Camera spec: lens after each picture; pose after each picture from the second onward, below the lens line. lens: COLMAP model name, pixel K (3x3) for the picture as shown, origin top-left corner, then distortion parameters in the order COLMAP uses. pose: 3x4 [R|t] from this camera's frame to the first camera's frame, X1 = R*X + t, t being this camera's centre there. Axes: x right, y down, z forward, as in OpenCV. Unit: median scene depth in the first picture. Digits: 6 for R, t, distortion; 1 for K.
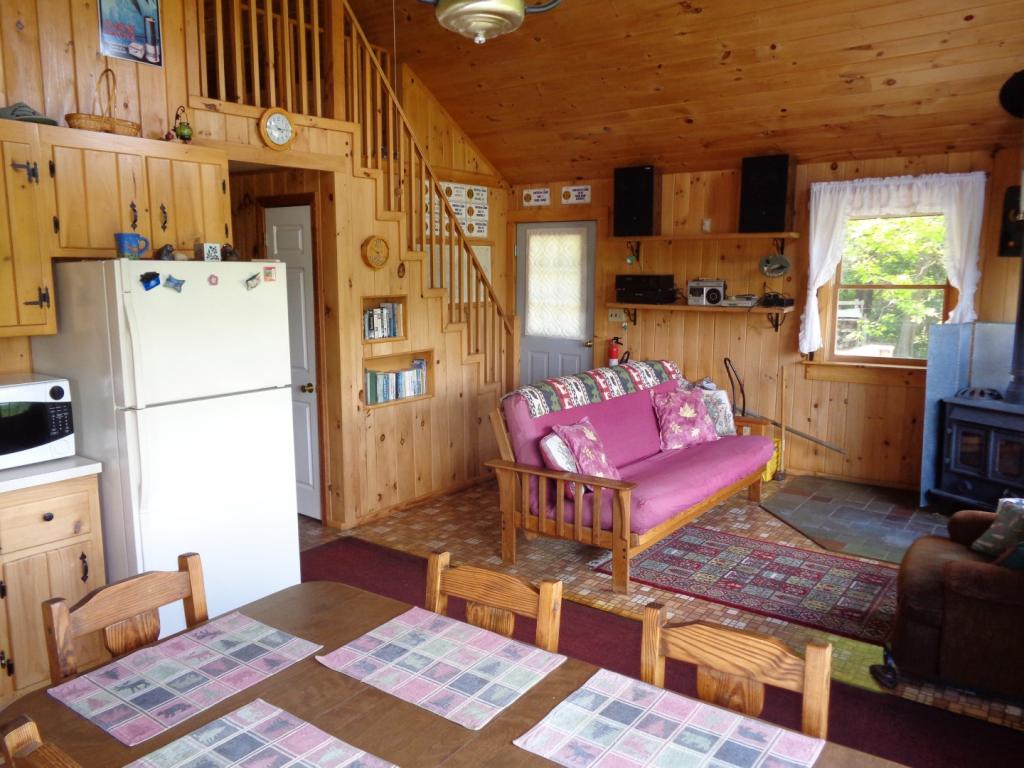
lens RADIAL K [[763.2, 0, 524.3], [0, 763.2, 379.5], [0, 0, 1]] dist [0.003450, -0.004555]
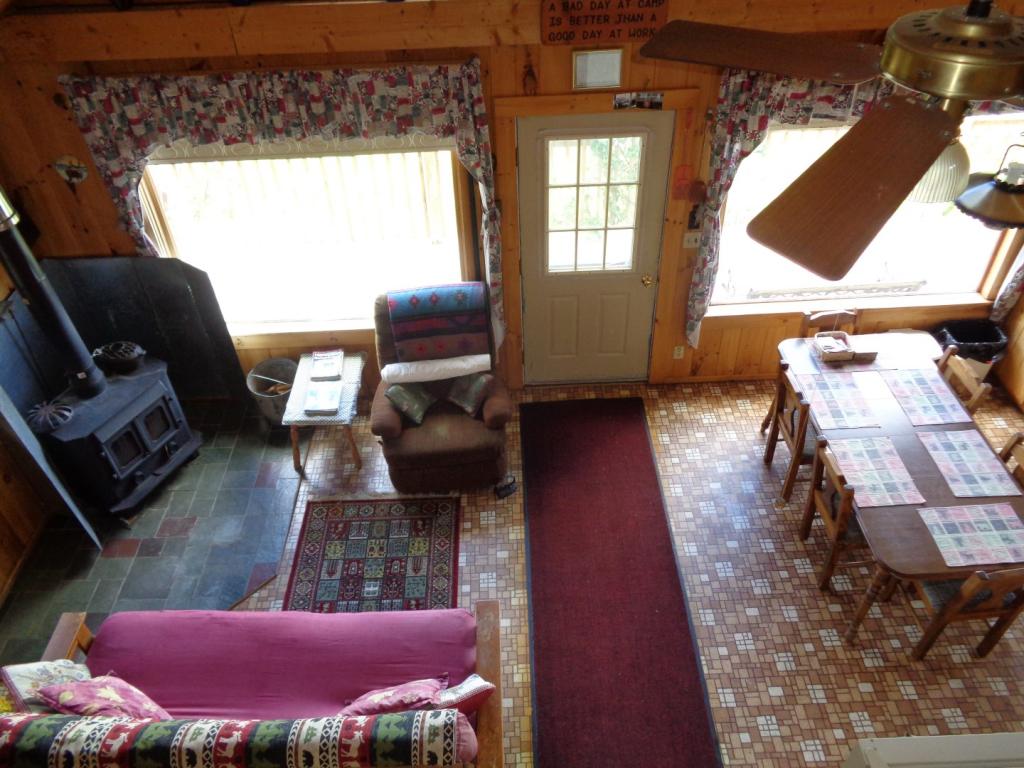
lens RADIAL K [[763.2, 0, 512.1], [0, 763.2, 382.5], [0, 0, 1]] dist [0.003450, -0.004555]
pose [[-0.601090, -0.507002, 0.617770, -0.243014], [0.146780, 0.689818, 0.708948, -0.528933], [-0.785587, 0.516818, -0.340224, 0.820028]]
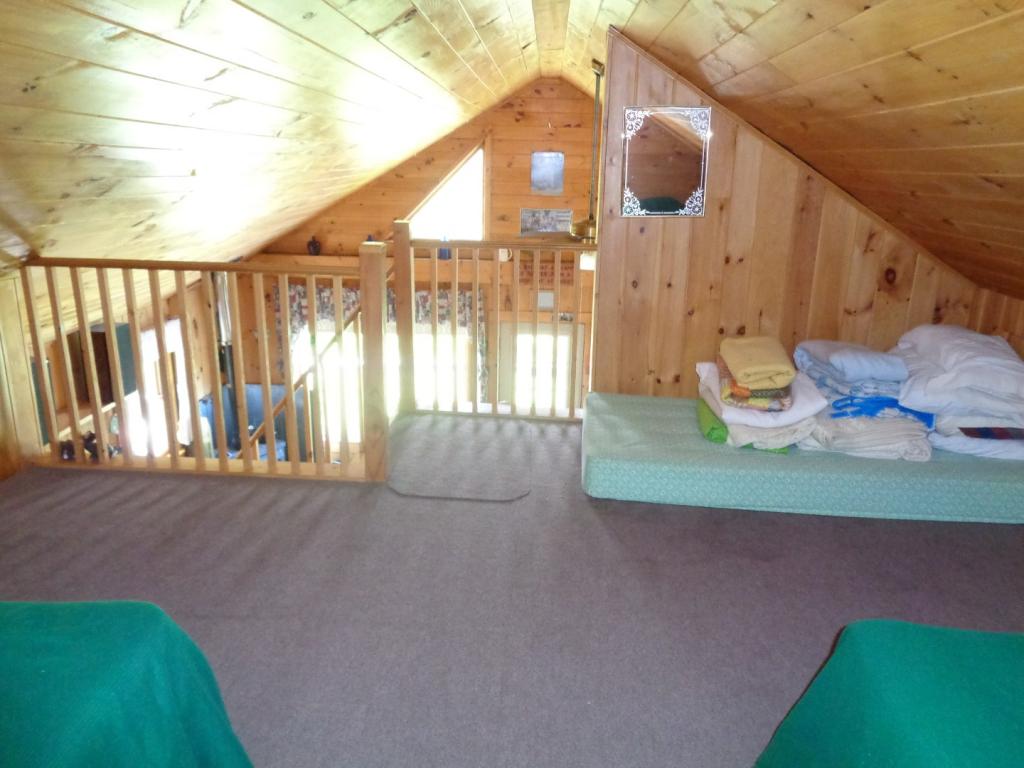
lens RADIAL K [[763.2, 0, 514.9], [0, 763.2, 383.2], [0, 0, 1]] dist [0.003450, -0.004555]
pose [[-0.539215, -0.242043, 0.806637, -0.894443], [0.100795, 0.932377, 0.347151, -0.562030], [-0.836115, 0.268494, -0.478354, 1.142151]]
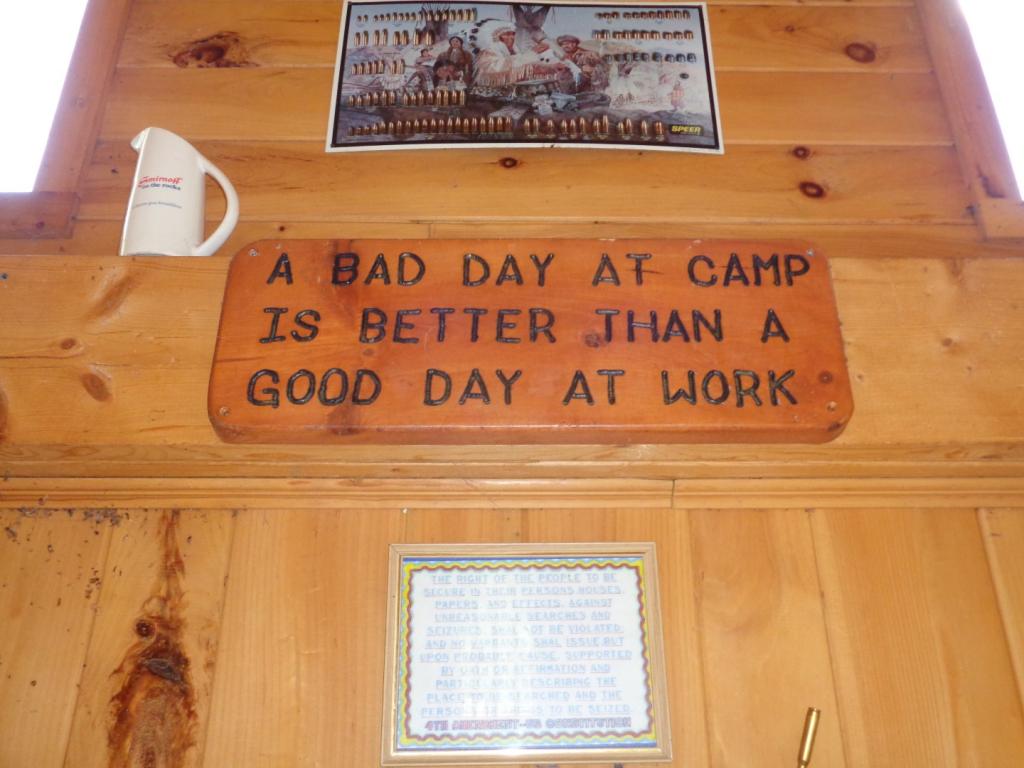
lens RADIAL K [[960.6, 0, 517.9], [0, 960.6, 379.1], [0, 0, 1]] dist [0.004956, 0.000000]
pose [[-0.592797, 0.365787, 0.717490, 0.206789], [0.116231, 0.920433, -0.373220, -0.156494], [-0.796921, -0.137849, -0.588145, 0.429736]]
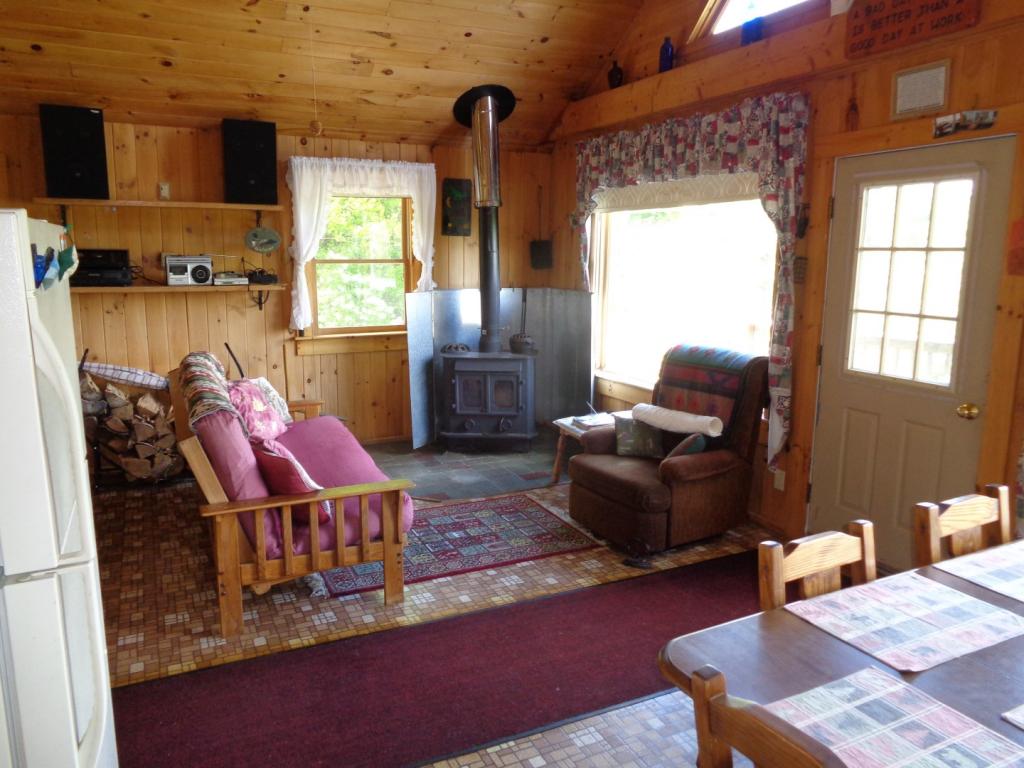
lens RADIAL K [[763.2, 0, 513.6], [0, 763.2, 377.9], [0, 0, 1]] dist [0.003450, -0.004555]
pose [[0.480014, -0.142105, 0.865675, -0.403075], [0.116946, 0.988351, 0.097396, -0.040427], [-0.869431, 0.054486, 0.491041, 0.307332]]
